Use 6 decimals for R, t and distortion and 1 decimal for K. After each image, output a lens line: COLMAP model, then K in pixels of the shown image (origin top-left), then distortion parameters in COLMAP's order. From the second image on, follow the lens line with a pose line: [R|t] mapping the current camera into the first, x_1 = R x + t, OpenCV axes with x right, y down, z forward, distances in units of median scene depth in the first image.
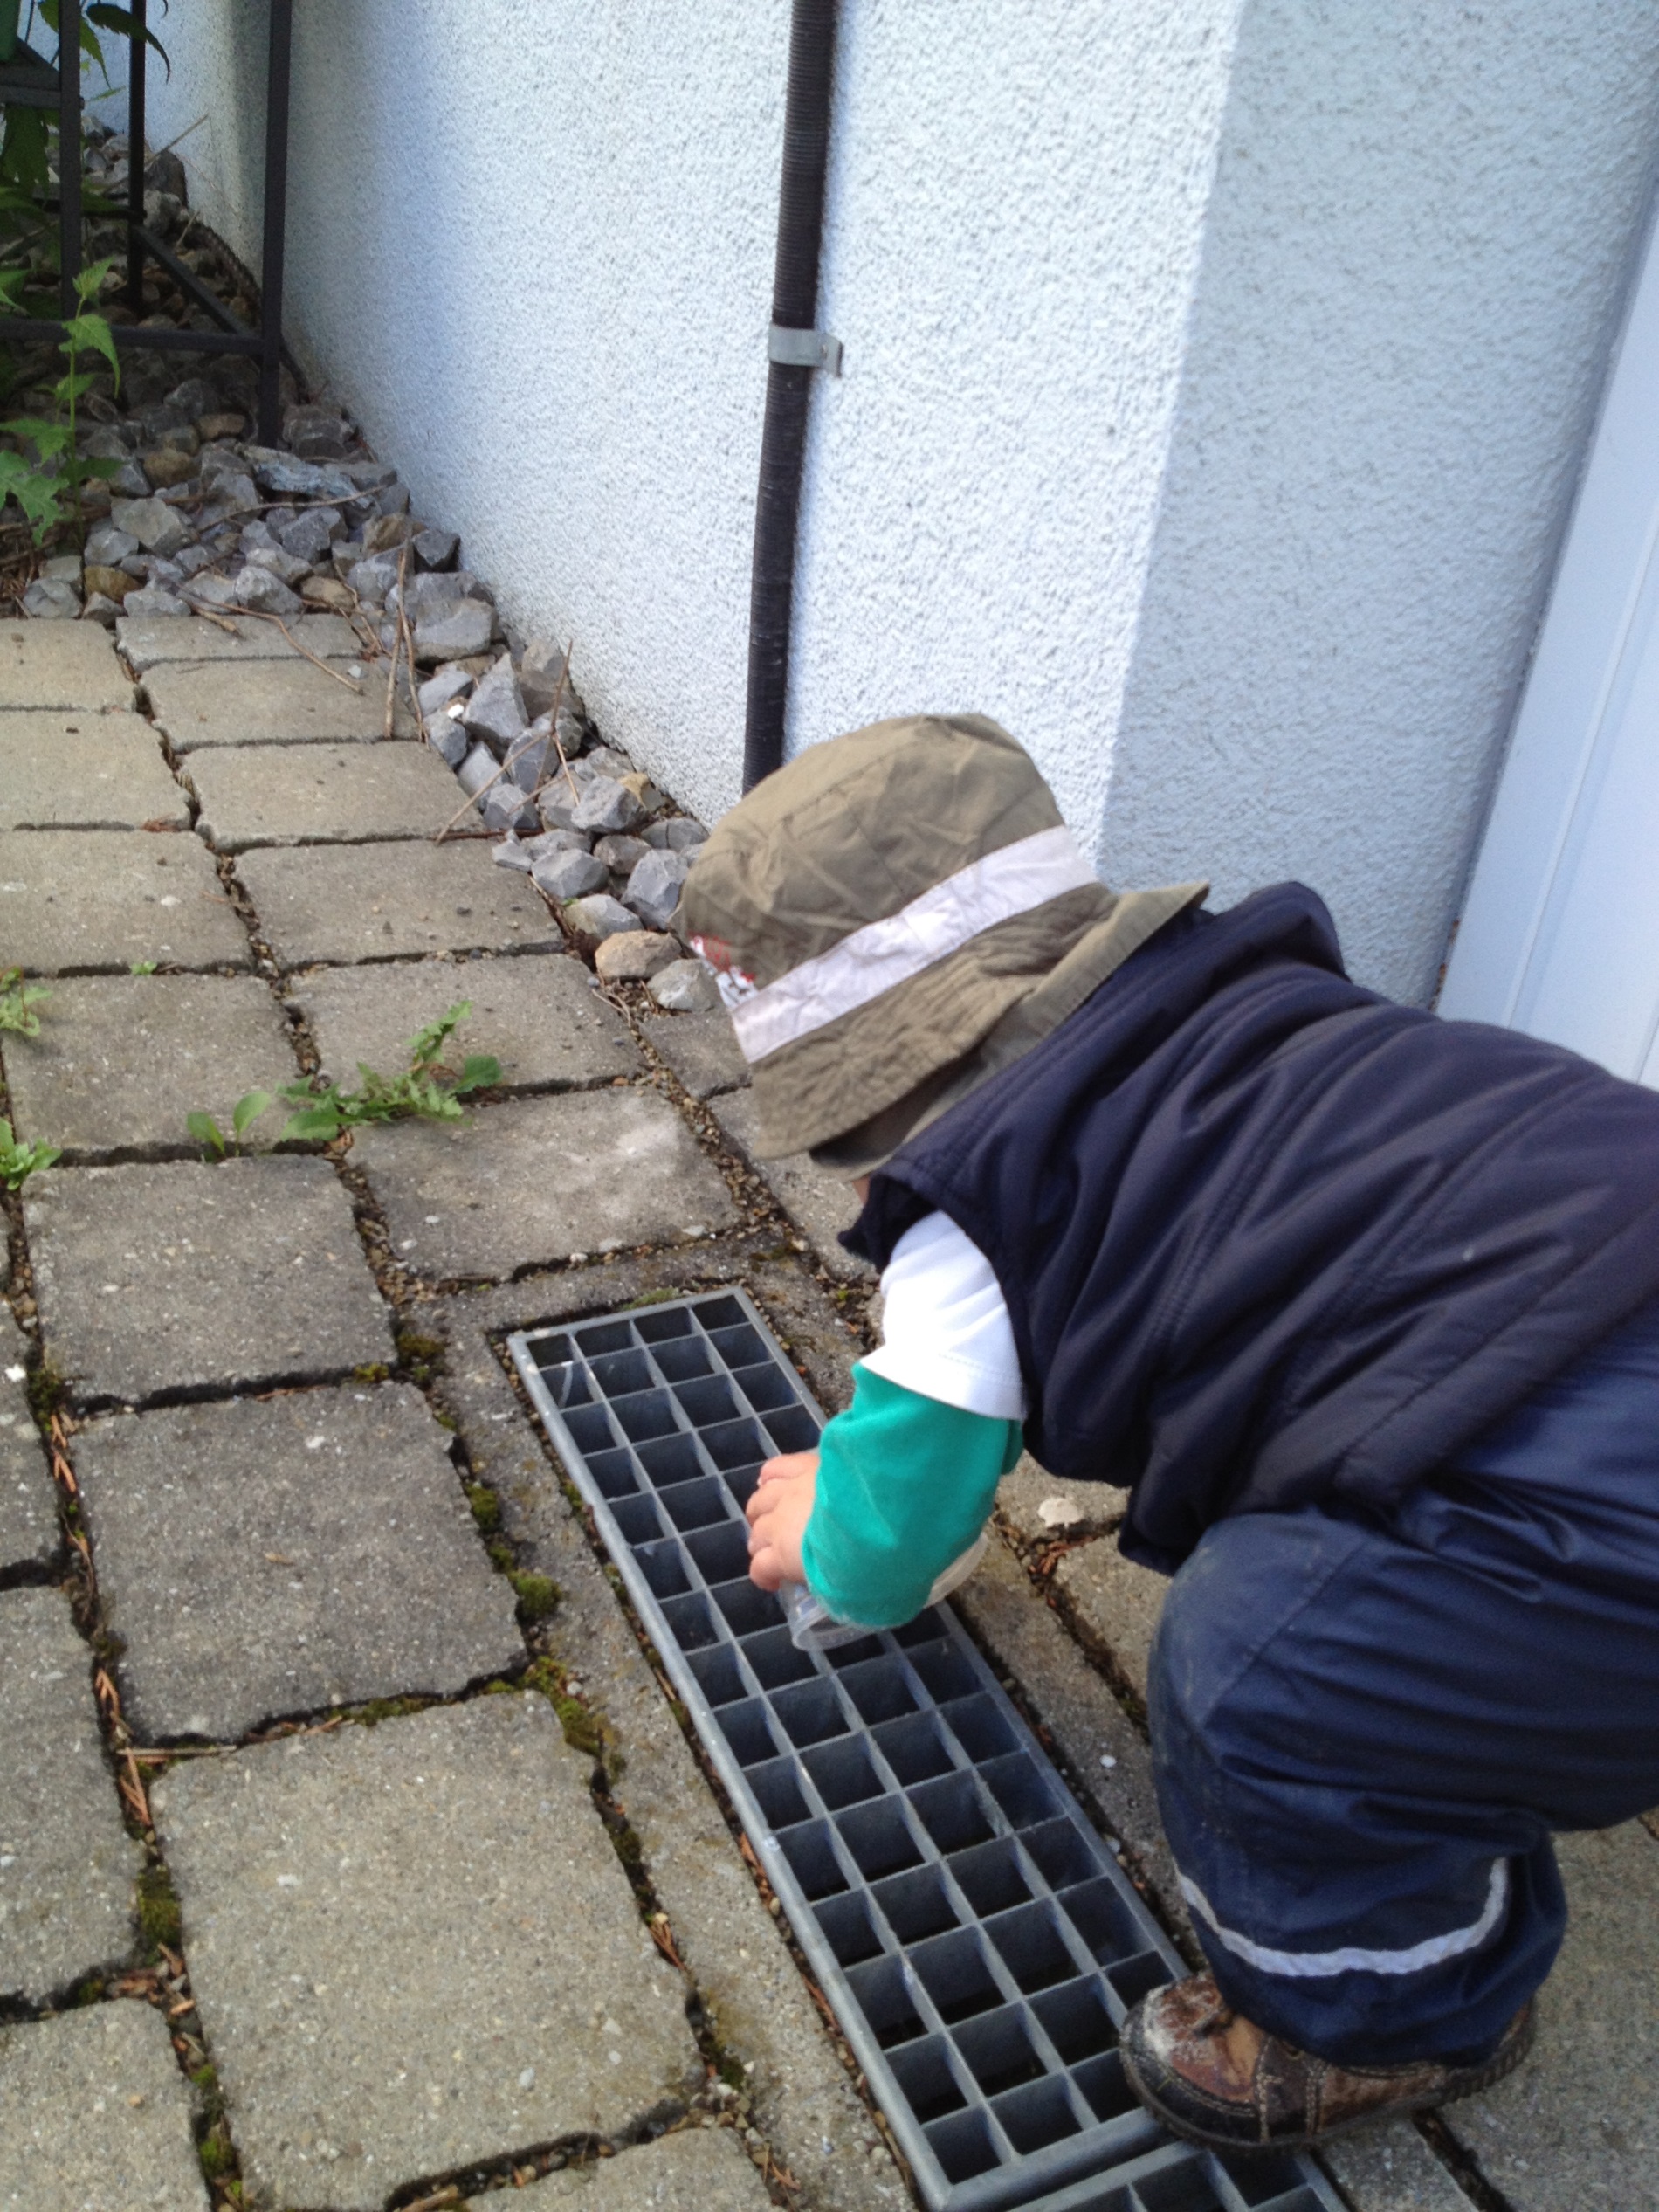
lens RADIAL K [[2288.2, 0, 831.3], [0, 2288.2, 1182.6], [0, 0, 1]] dist [0.183508, -0.443422]
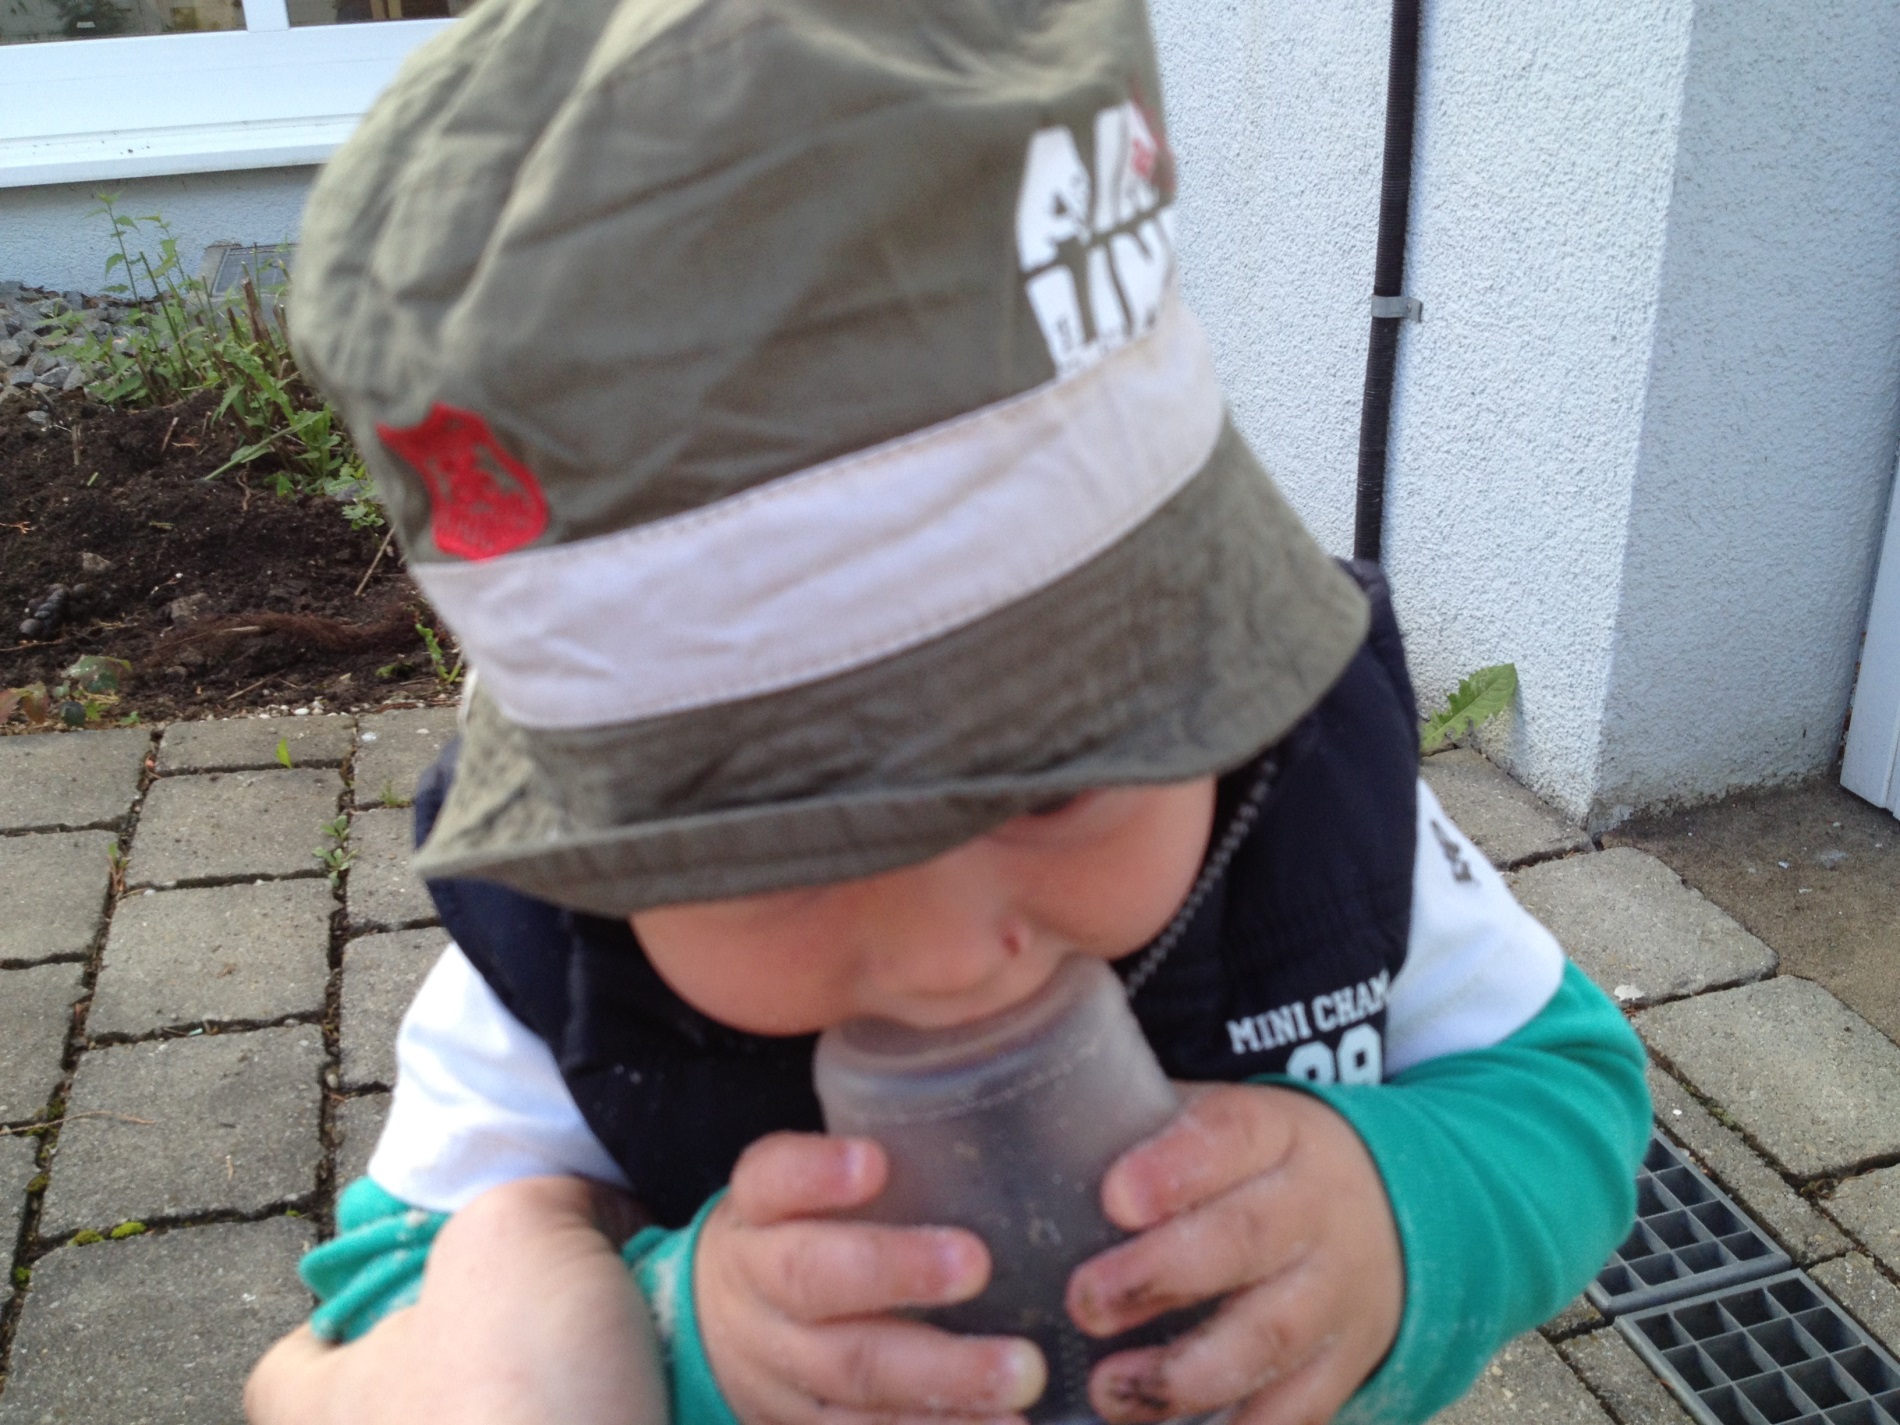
lens RADIAL K [[1856.9, 0, 950.0], [0, 1856.9, 712.5], [0, 0, 1]] dist [0.118905, -0.331576]
pose [[0.979732, -0.045480, -0.195082, -0.091800], [0.018431, 0.990220, -0.138289, 0.114962], [0.199464, 0.131890, 0.970989, -0.351745]]
